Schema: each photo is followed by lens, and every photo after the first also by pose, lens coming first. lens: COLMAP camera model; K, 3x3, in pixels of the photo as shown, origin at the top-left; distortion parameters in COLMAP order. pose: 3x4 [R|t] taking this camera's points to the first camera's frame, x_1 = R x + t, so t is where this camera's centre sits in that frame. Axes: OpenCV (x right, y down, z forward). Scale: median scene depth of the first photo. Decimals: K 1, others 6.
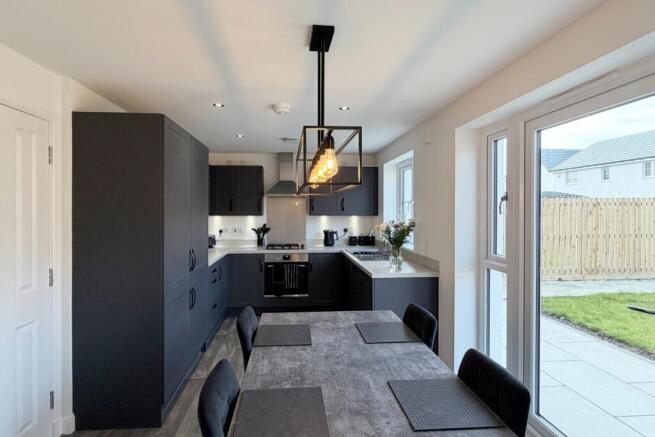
lens RADIAL K [[322.3, 0, 315.0], [0, 322.3, 214.3], [0, 0, 1]] dist [0.019098, 0.001234]
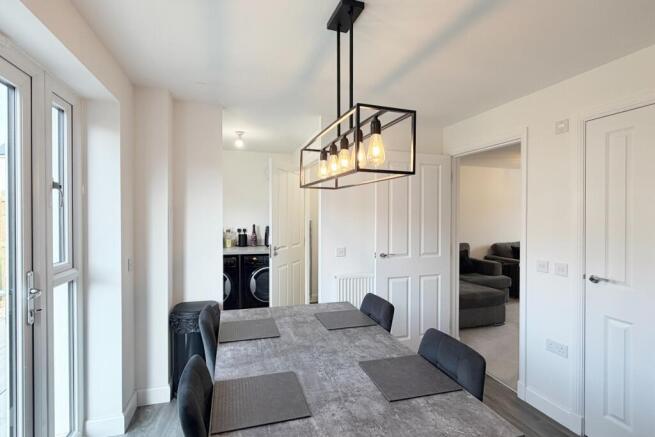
lens RADIAL K [[322.3, 0, 326.5], [0, 322.3, 217.2], [0, 0, 1]] dist [0.019098, 0.001234]
pose [[-0.975530, -0.009402, -0.219664, 0.097651], [-0.013311, 0.999778, 0.016323, 0.005225], [0.219462, 0.018848, -0.975439, 0.676468]]
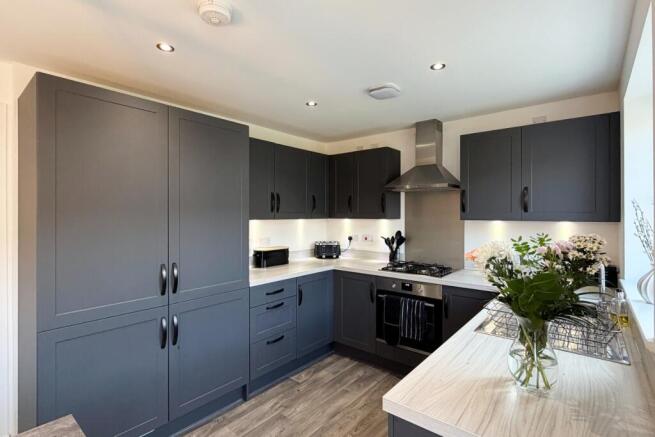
lens RADIAL K [[322.3, 0, 329.3], [0, 322.3, 216.5], [0, 0, 1]] dist [0.019098, 0.001234]
pose [[0.720109, 0.004281, -0.693848, 0.241428], [-0.006778, 0.999977, -0.000865, 0.000681], [0.693828, 0.005325, 0.720121, 0.461297]]
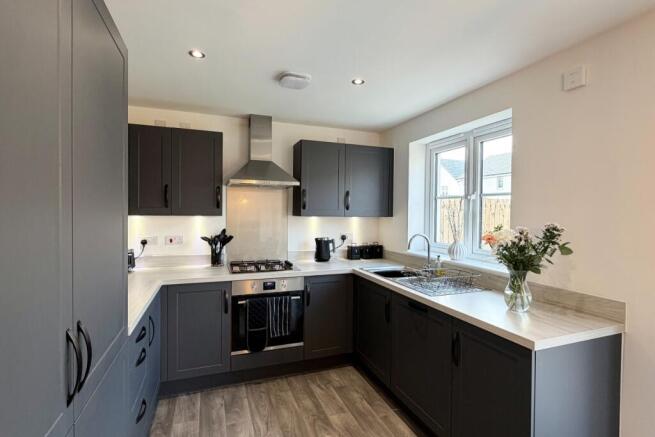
lens RADIAL K [[322.3, 0, 328.6], [0, 322.3, 219.9], [0, 0, 1]] dist [0.019098, 0.001234]
pose [[0.963230, 0.002399, 0.268668, -0.146991], [-0.005894, 0.999908, 0.012205, 0.004049], [-0.268614, -0.013340, 0.963156, 0.404869]]
